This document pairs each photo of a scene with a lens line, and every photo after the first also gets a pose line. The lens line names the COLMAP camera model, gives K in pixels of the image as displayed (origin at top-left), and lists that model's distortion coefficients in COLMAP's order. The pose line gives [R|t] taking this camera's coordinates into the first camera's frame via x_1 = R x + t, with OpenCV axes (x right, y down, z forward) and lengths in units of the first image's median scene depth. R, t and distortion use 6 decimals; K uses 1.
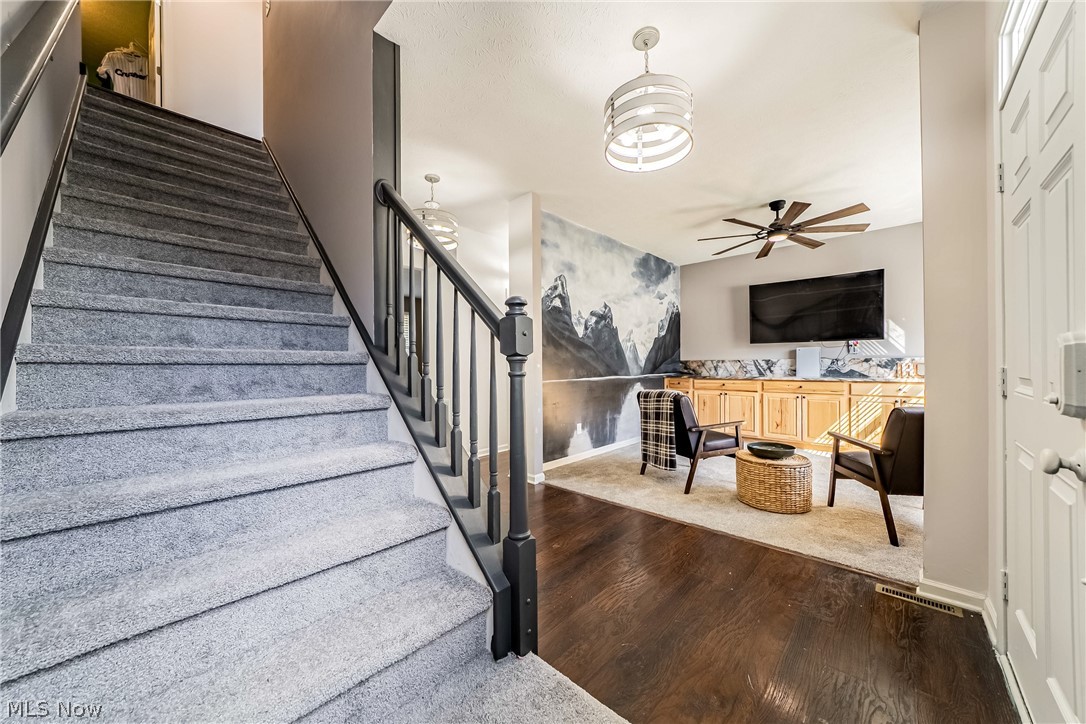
lens RADIAL K [[381.9, 0, 544.5], [0, 381.9, 363.1], [0, 0, 1]] dist [-0.009435, 0.000185]
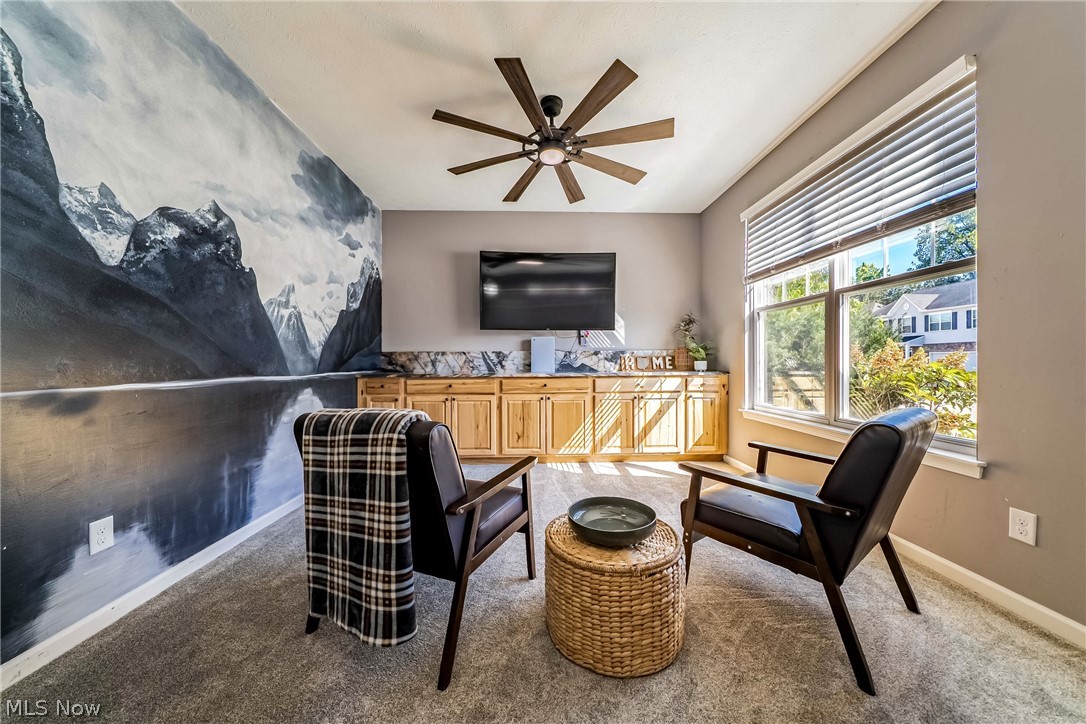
lens RADIAL K [[381.9, 0, 546.6], [0, 381.9, 363.7], [0, 0, 1]] dist [-0.009435, 0.000185]
pose [[0.706873, 0.000732, 0.707340, 0.123280], [-0.001096, 0.999999, 0.000061, 0.018949], [-0.707339, -0.000818, 0.706874, 0.452381]]
